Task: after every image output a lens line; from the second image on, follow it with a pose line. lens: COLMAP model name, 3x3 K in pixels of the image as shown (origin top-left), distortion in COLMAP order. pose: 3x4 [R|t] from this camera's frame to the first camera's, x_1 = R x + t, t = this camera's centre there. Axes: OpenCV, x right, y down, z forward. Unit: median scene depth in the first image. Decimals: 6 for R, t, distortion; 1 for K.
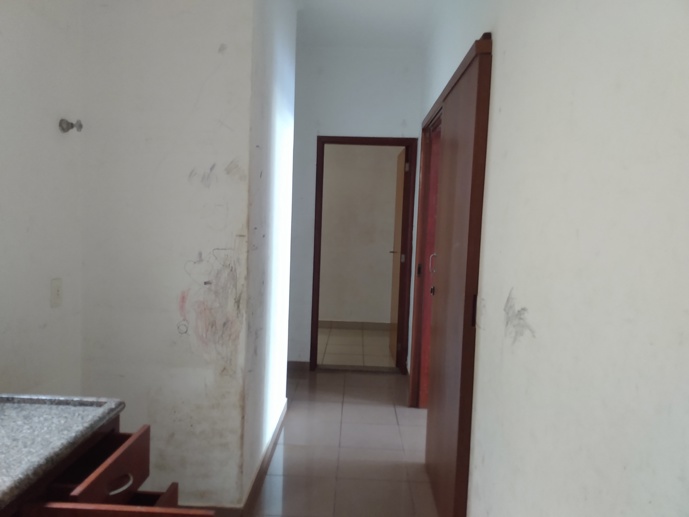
lens RADIAL K [[535.1, 0, 341.6], [0, 535.1, 255.4], [0, 0, 1]] dist [0.102145, -0.185520]
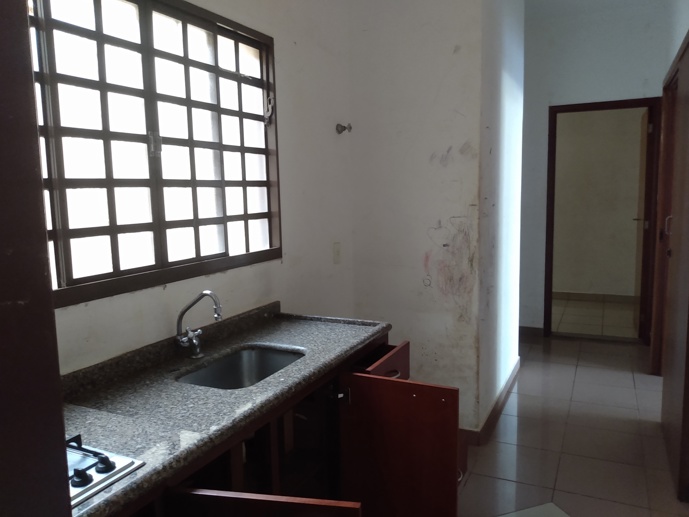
lens RADIAL K [[535.1, 0, 341.6], [0, 535.1, 255.4], [0, 0, 1]] dist [0.102145, -0.185520]
pose [[0.910513, -0.007178, -0.413418, 0.038739], [0.023973, 0.999084, 0.035450, 0.024818], [0.412785, -0.042189, 0.909851, -0.205057]]
